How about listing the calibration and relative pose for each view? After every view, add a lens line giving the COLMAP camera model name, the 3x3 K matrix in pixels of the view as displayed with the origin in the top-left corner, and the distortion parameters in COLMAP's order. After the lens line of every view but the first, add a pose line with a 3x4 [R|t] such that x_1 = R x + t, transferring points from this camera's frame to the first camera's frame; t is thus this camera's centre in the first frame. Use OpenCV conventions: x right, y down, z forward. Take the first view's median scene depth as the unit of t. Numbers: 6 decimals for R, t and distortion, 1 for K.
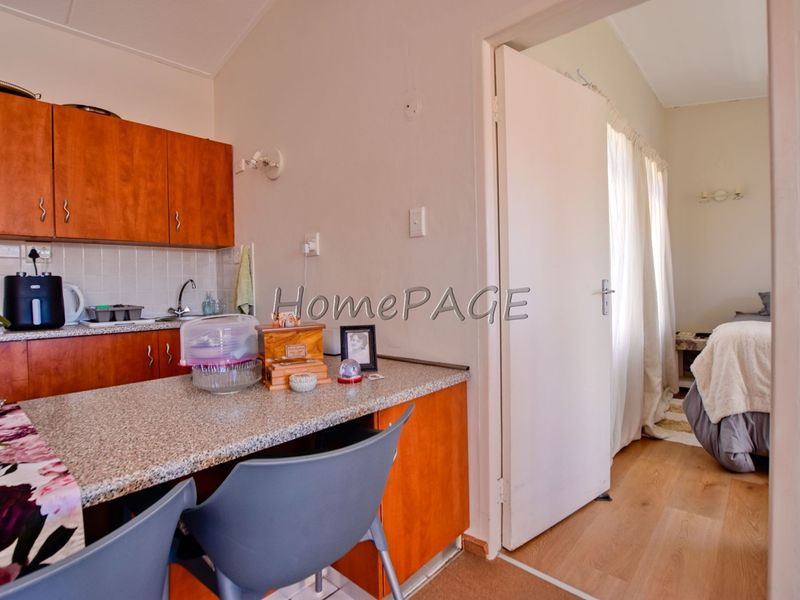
lens RADIAL K [[423.9, 0, 383.7], [0, 423.9, 286.2], [0, 0, 1]] dist [-0.007650, -0.001231]
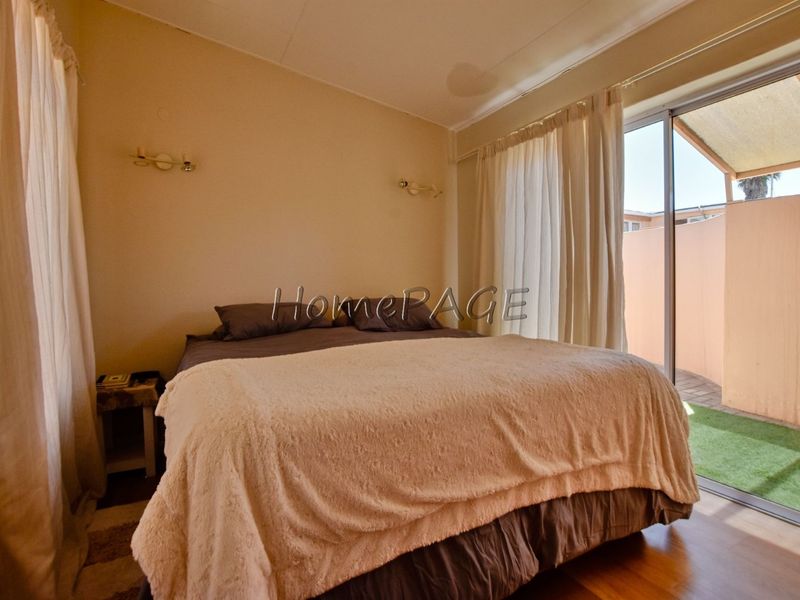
lens RADIAL K [[423.9, 0, 400.0], [0, 423.9, 296.7], [0, 0, 1]] dist [-0.007650, -0.001231]
pose [[0.347191, -0.011890, 0.937719, 0.326245], [0.004988, 0.999929, 0.010832, -0.007574], [-0.937781, 0.000916, 0.347225, 0.455628]]
